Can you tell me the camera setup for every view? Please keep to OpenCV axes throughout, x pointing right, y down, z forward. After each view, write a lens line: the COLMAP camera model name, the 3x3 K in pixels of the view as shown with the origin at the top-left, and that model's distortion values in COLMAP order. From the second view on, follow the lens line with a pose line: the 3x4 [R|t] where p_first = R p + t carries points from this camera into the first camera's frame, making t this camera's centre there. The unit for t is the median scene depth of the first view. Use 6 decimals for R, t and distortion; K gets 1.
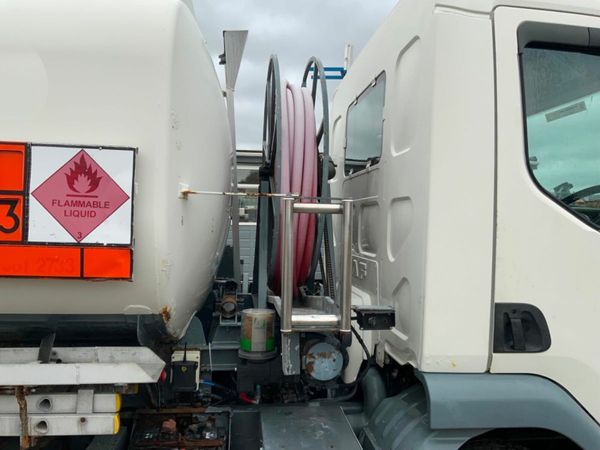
lens RADIAL K [[495.6, 0, 300.8], [0, 495.6, 220.8], [0, 0, 1]] dist [0.048895, -0.101048]
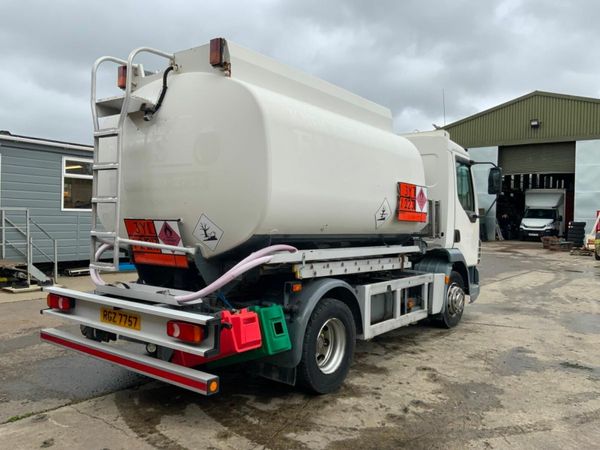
lens RADIAL K [[495.6, 0, 299.7], [0, 495.6, 223.1], [0, 0, 1]] dist [0.048895, -0.101048]
pose [[0.703017, -0.007210, 0.711137, -3.745602], [-0.006205, 0.999848, 0.016271, 0.071128], [-0.711146, -0.015852, 0.702865, -0.986968]]
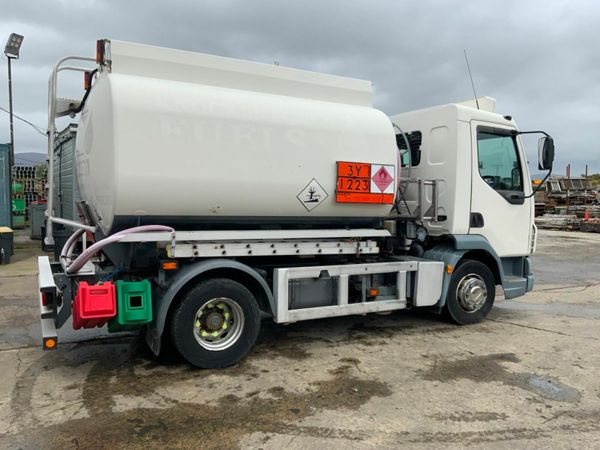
lens RADIAL K [[495.6, 0, 304.8], [0, 495.6, 226.7], [0, 0, 1]] dist [0.048895, -0.101048]
pose [[0.935846, -0.023092, 0.351651, -2.142914], [0.001860, 0.998160, 0.060599, 0.067296], [-0.352404, -0.056057, 0.934168, -2.018299]]
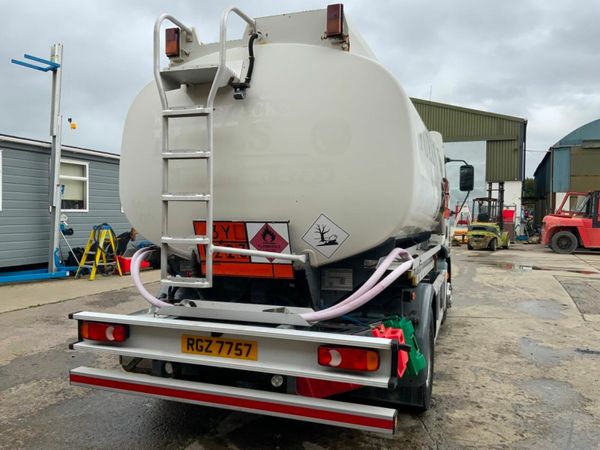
lens RADIAL K [[495.6, 0, 298.2], [0, 495.6, 222.6], [0, 0, 1]] dist [0.048895, -0.101048]
pose [[0.467018, -0.021097, 0.883996, -4.209844], [0.004142, 0.999757, 0.021671, 0.060168], [-0.884238, -0.006459, 0.466992, 0.259484]]
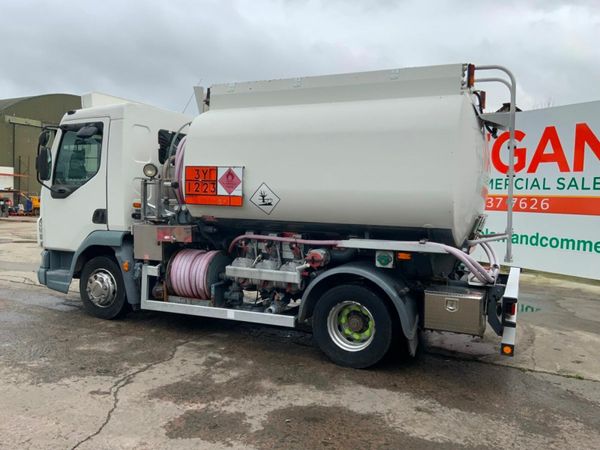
lens RADIAL K [[495.6, 0, 305.0], [0, 495.6, 221.1], [0, 0, 1]] dist [0.048895, -0.101048]
pose [[0.857240, 0.015655, -0.514679, 1.749823], [-0.002648, 0.999659, 0.025996, 0.132352], [0.514910, -0.020922, 0.856989, -1.649293]]
